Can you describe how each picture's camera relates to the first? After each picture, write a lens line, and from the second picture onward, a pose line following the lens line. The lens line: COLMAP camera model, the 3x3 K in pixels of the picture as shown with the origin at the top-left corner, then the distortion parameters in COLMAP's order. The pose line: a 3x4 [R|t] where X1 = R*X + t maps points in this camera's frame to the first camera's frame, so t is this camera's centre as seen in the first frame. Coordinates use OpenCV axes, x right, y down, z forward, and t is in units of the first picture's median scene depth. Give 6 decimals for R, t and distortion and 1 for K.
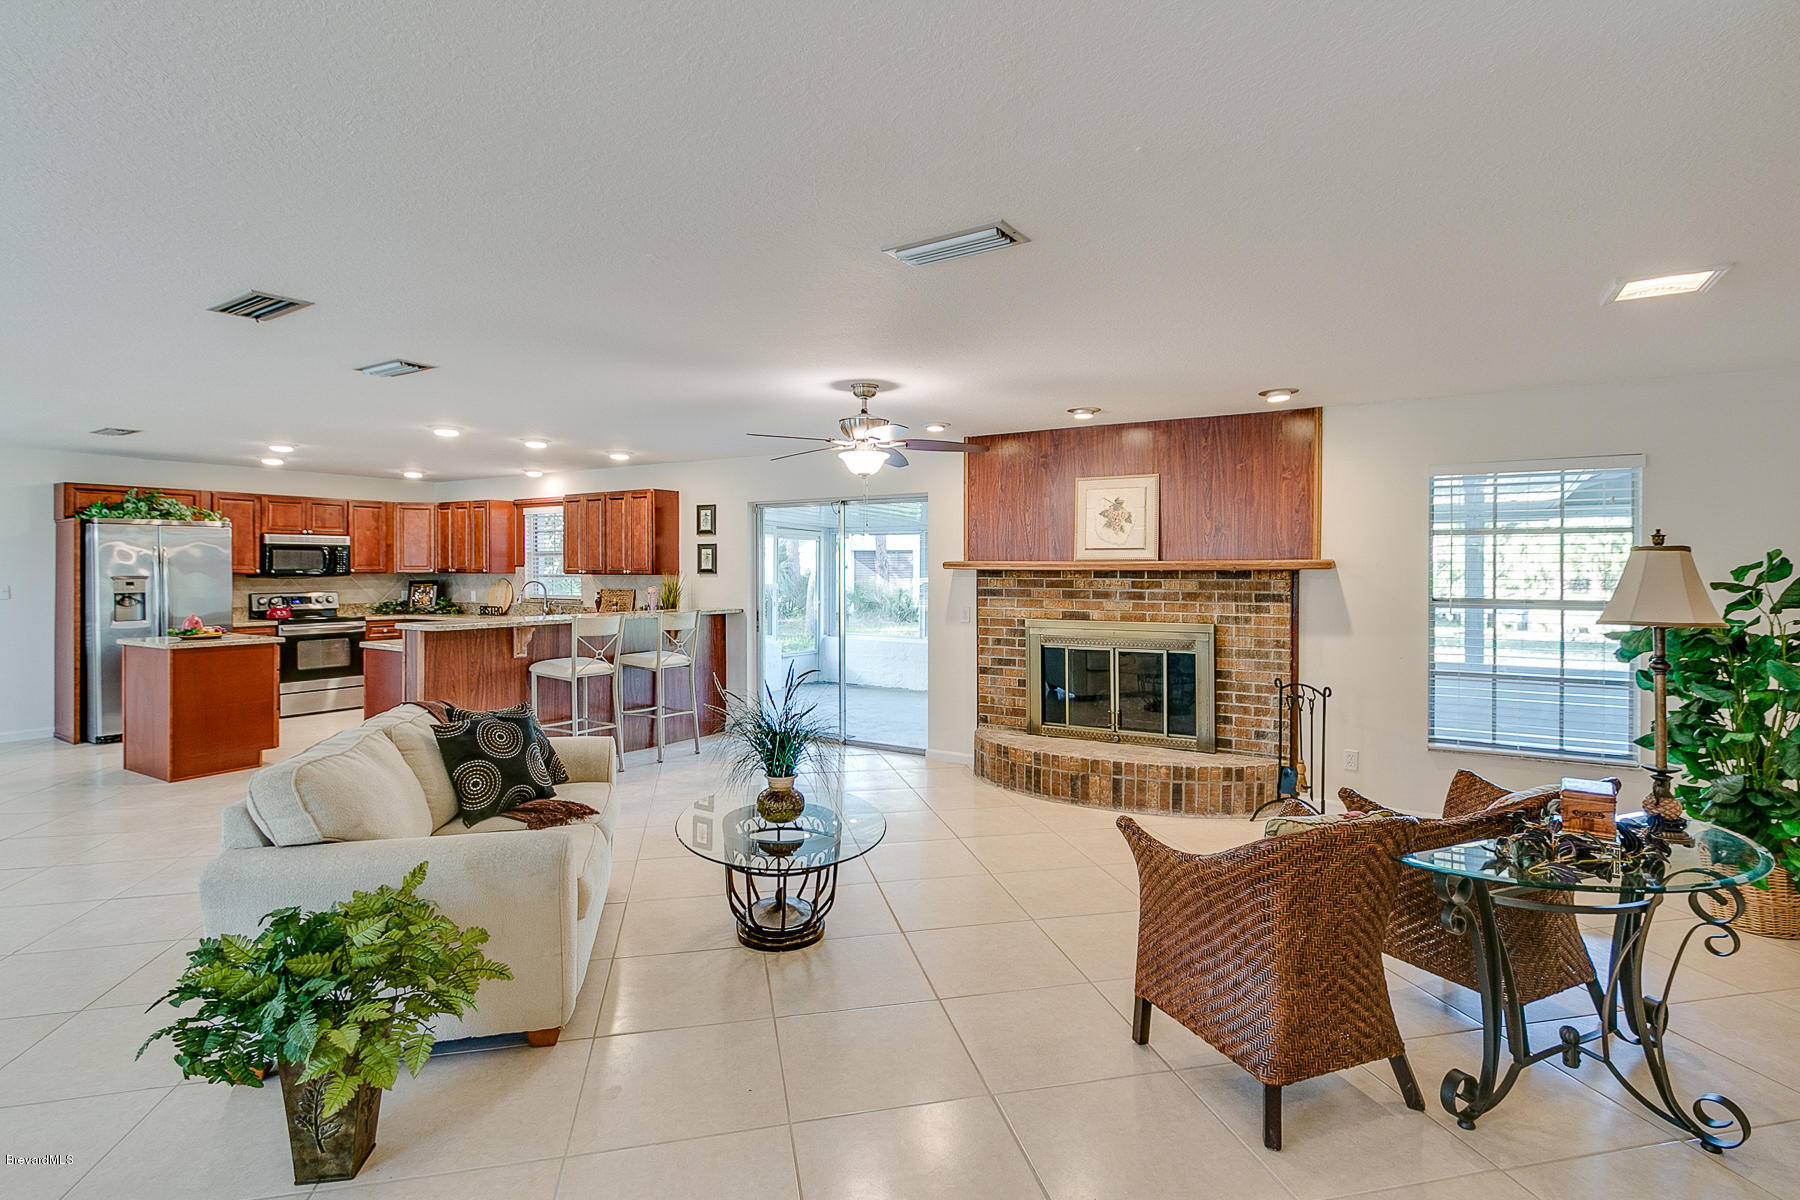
lens RADIAL K [[860.1, 0, 904.0], [0, 860.1, 570.7], [0, 0, 1]] dist [0.004262, -0.005323]
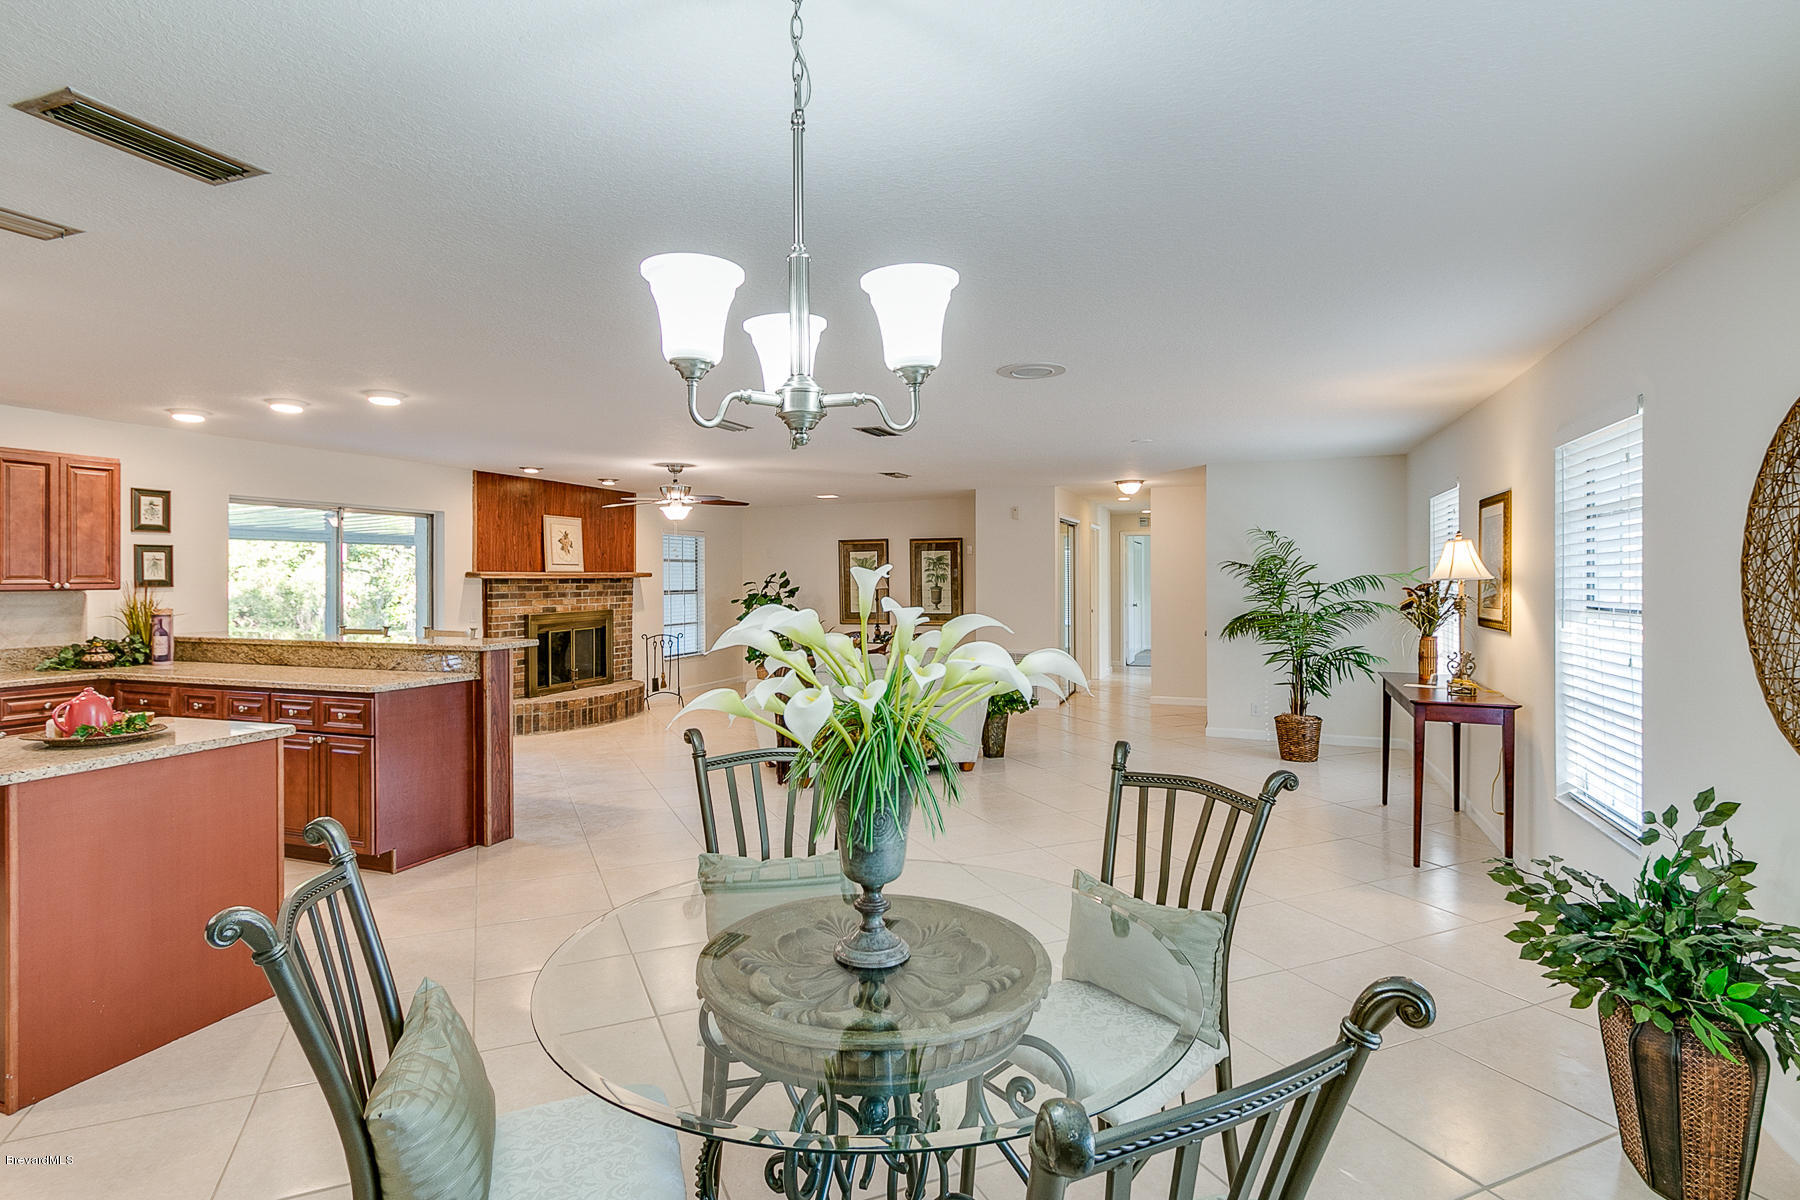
lens RADIAL K [[945.2, 0, 903.3], [0, 945.2, 571.4], [0, 0, 1]] dist [-0.003733, 0.003254]
pose [[-0.197882, 0.003833, 0.980218, -1.111721], [0.005912, 0.999979, -0.002716, -0.003652], [-0.980208, 0.005257, -0.197900, 0.546095]]
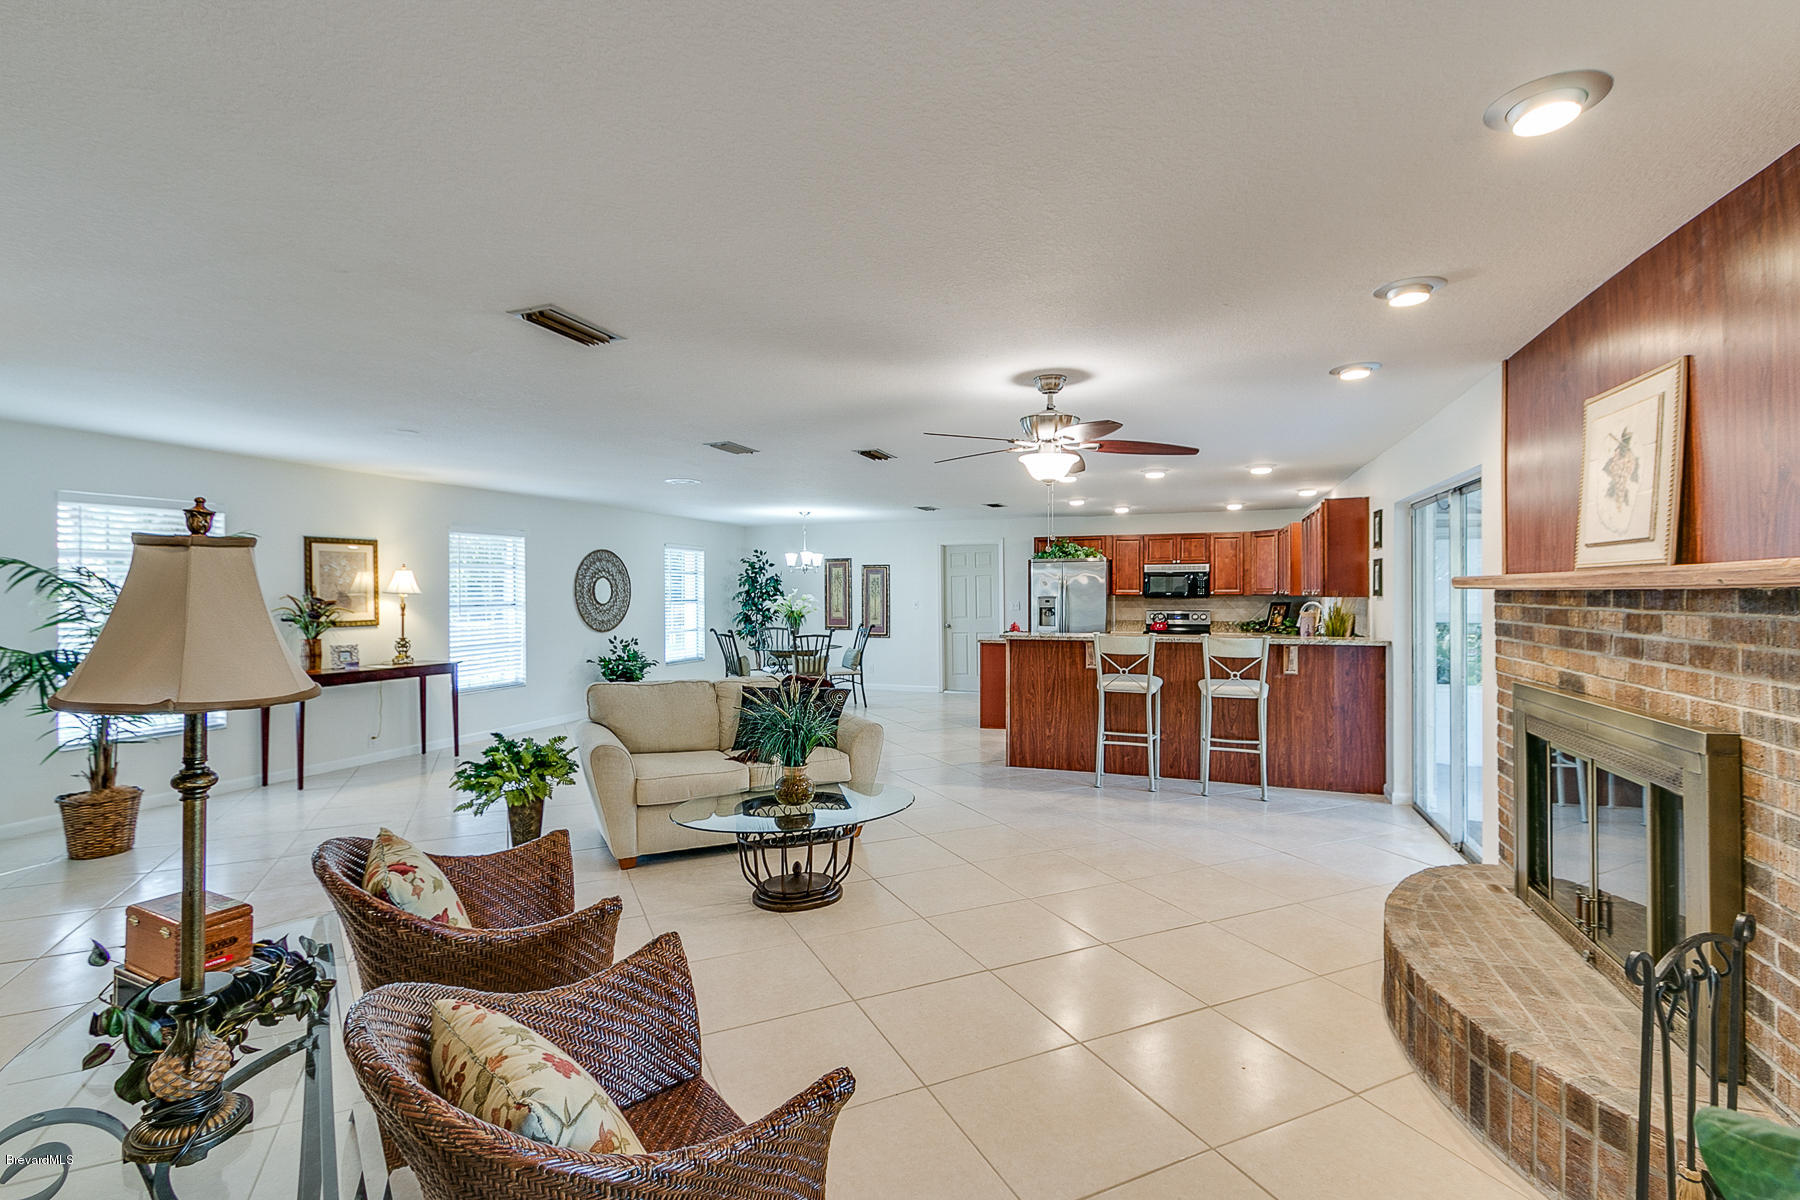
lens RADIAL K [[827.8, 0, 898.5], [0, 827.8, 601.5], [0, 0, 1]] dist [0.013480, -0.000005]
pose [[0.211493, 0.009642, -0.977332, 0.435861], [-0.001325, 0.999953, 0.009579, 0.001612], [0.977379, -0.000731, 0.211496, 0.394491]]
